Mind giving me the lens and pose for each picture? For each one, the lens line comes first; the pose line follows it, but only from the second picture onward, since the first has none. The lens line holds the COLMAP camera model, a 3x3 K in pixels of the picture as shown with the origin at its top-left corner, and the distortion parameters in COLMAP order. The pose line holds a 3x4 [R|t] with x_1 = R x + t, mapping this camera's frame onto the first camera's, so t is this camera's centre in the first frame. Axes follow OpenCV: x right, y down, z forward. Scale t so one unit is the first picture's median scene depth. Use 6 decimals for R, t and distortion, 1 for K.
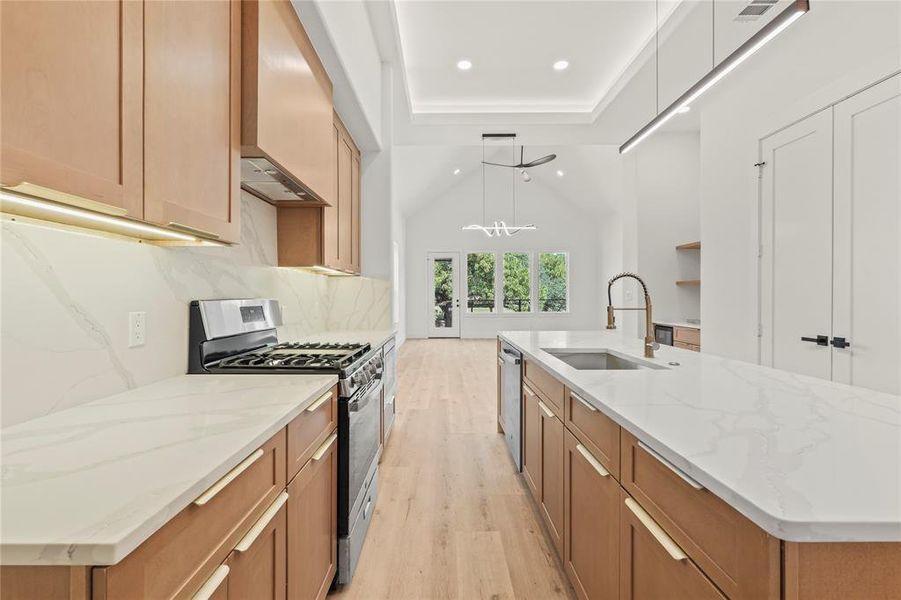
lens RADIAL K [[408.3, 0, 450.5], [0, 408.3, 300.0], [0, 0, 1]] dist [0.000079, 0.000287]
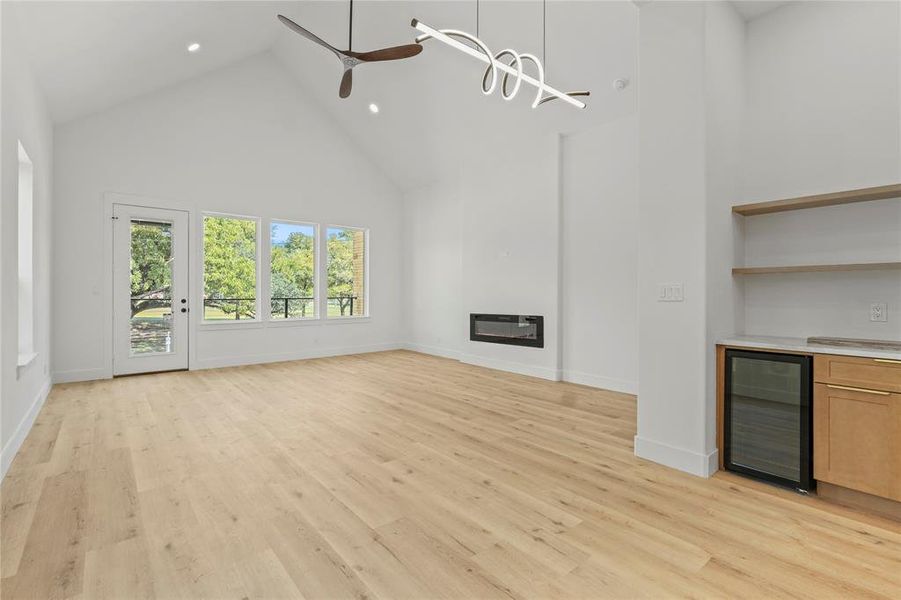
lens RADIAL K [[422.0, 0, 451.1], [0, 422.0, 292.6], [0, 0, 1]] dist [-0.001556, -0.000189]
pose [[0.784489, 0.004196, 0.620128, -0.050908], [0.002203, 0.999952, -0.009552, -0.003555], [-0.620138, 0.008859, 0.784442, 0.348098]]
